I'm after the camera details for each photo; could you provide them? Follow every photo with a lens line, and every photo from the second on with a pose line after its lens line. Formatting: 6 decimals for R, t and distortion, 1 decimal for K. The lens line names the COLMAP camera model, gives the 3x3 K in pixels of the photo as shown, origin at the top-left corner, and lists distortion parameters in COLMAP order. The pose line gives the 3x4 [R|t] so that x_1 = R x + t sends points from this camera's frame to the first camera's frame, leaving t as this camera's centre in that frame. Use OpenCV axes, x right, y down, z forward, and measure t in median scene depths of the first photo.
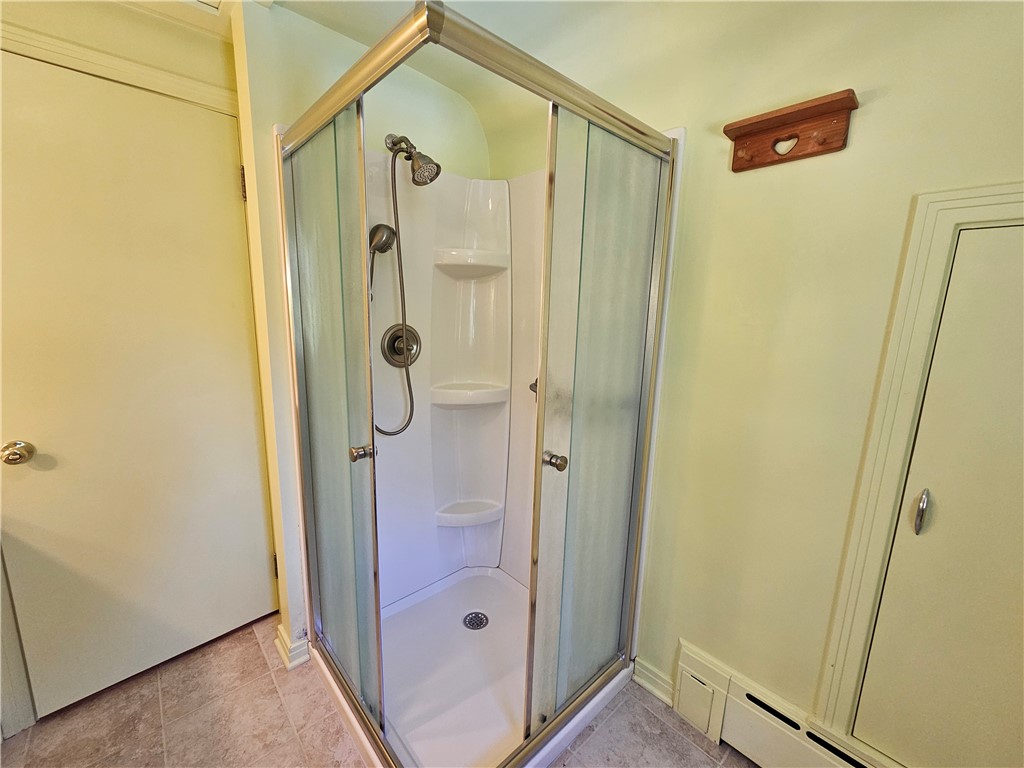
lens RADIAL K [[419.0, 0, 510.6], [0, 419.0, 382.0], [0, 0, 1]] dist [-0.000910, 0.000065]
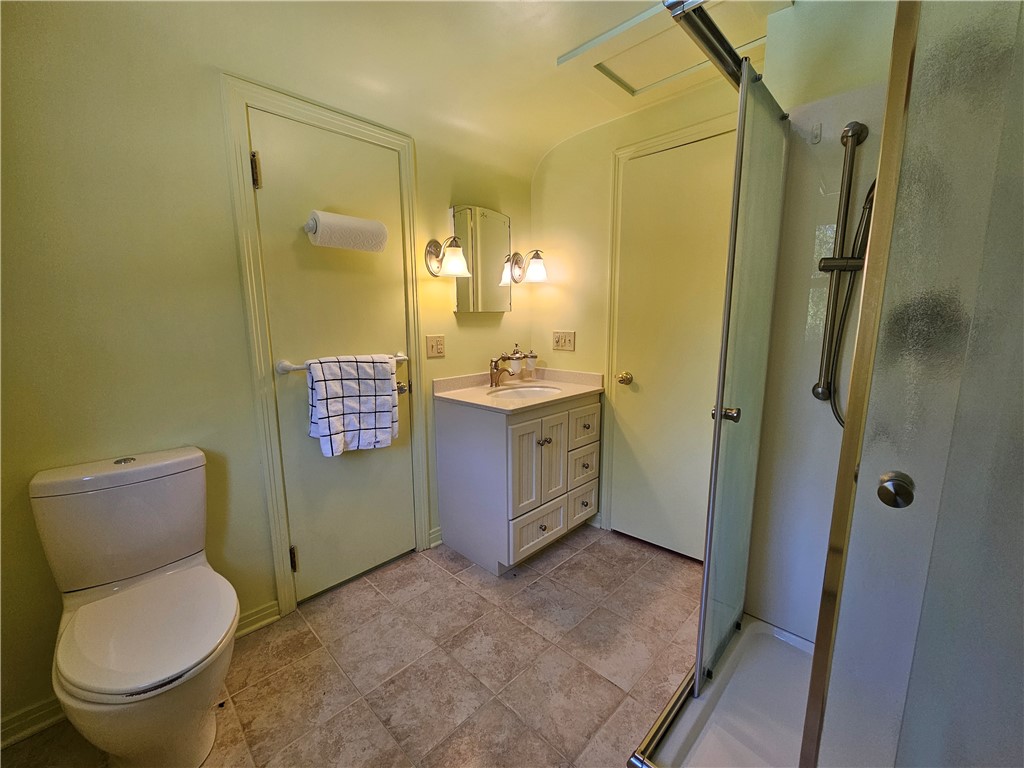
lens RADIAL K [[419.0, 0, 507.8], [0, 419.0, 387.2], [0, 0, 1]] dist [-0.000910, 0.000065]
pose [[0.048113, 0.141077, -0.988829, 0.533425], [-0.169168, 0.976825, 0.131134, 0.046177], [0.984412, 0.160969, 0.070864, 0.327567]]
